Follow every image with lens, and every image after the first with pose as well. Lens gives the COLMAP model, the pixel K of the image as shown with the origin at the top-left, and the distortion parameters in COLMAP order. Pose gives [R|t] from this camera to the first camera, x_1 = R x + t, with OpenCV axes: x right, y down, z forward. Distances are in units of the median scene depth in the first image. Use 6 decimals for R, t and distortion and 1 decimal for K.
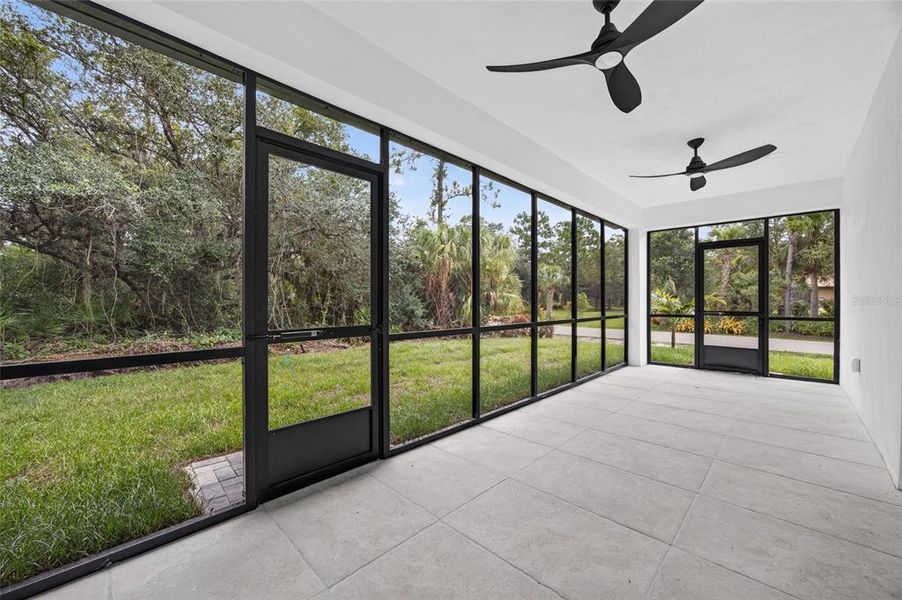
lens RADIAL K [[356.1, 0, 451.0], [0, 356.1, 300.0], [0, 0, 1]] dist [0.000192, -0.000014]
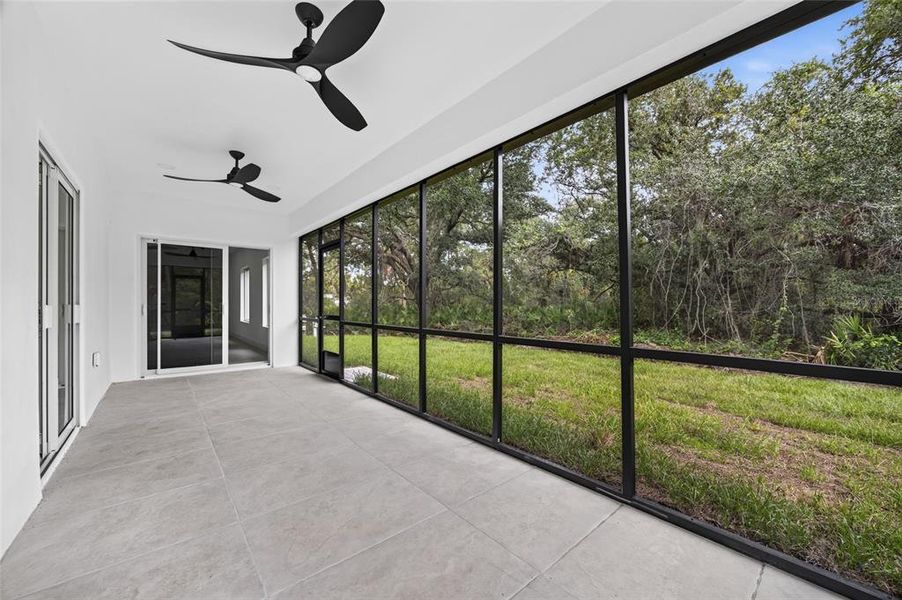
lens RADIAL K [[356.1, 0, 451.0], [0, 356.1, 300.0], [0, 0, 1]] dist [0.000192, -0.000014]
pose [[-0.091626, -0.010318, -0.995740, 1.178462], [0.002378, 0.999941, -0.010580, 0.001406], [0.995791, -0.003337, -0.091596, 1.216098]]
